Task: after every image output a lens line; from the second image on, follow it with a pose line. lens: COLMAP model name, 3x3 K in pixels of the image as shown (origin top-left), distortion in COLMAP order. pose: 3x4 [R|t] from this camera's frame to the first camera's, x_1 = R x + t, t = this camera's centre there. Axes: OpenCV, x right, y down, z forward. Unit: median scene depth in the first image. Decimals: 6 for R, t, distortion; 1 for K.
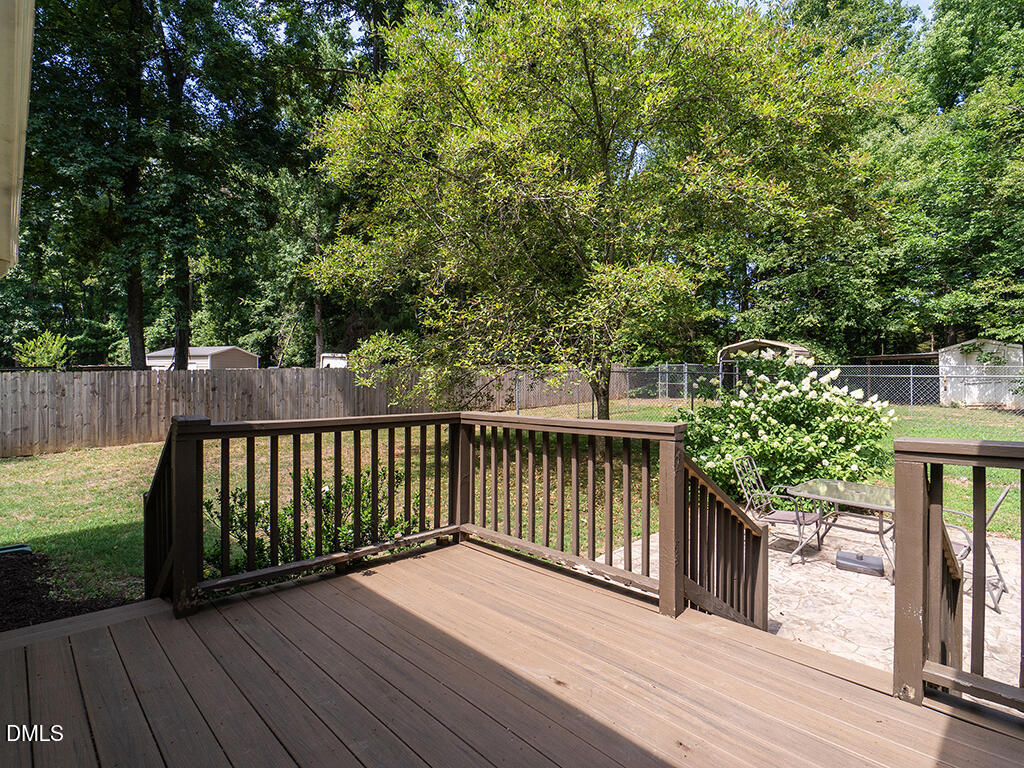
lens RADIAL K [[526.8, 0, 537.2], [0, 526.8, 383.3], [0, 0, 1]] dist [-0.004084, 0.001292]
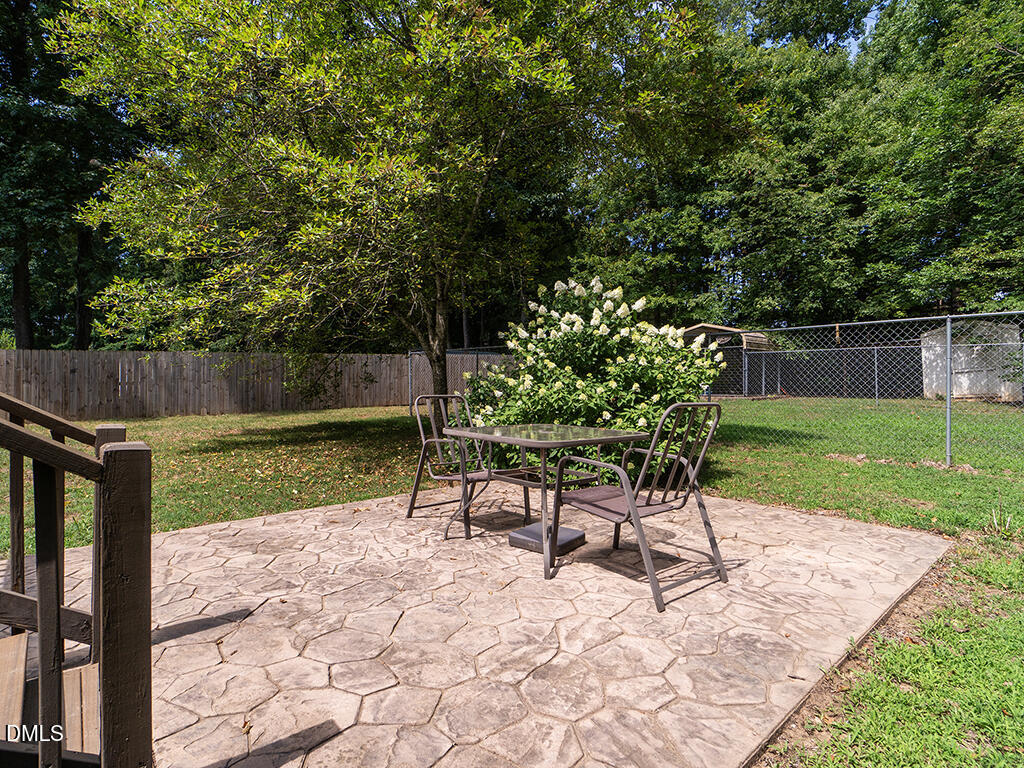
lens RADIAL K [[530.5, 0, 502.7], [0, 530.5, 387.2], [0, 0, 1]] dist [-0.002194, -0.003246]
pose [[0.996965, -0.005295, -0.077666, 0.154800], [0.003907, 0.999830, -0.018019, 0.041416], [0.077748, 0.017660, 0.996817, 0.082602]]
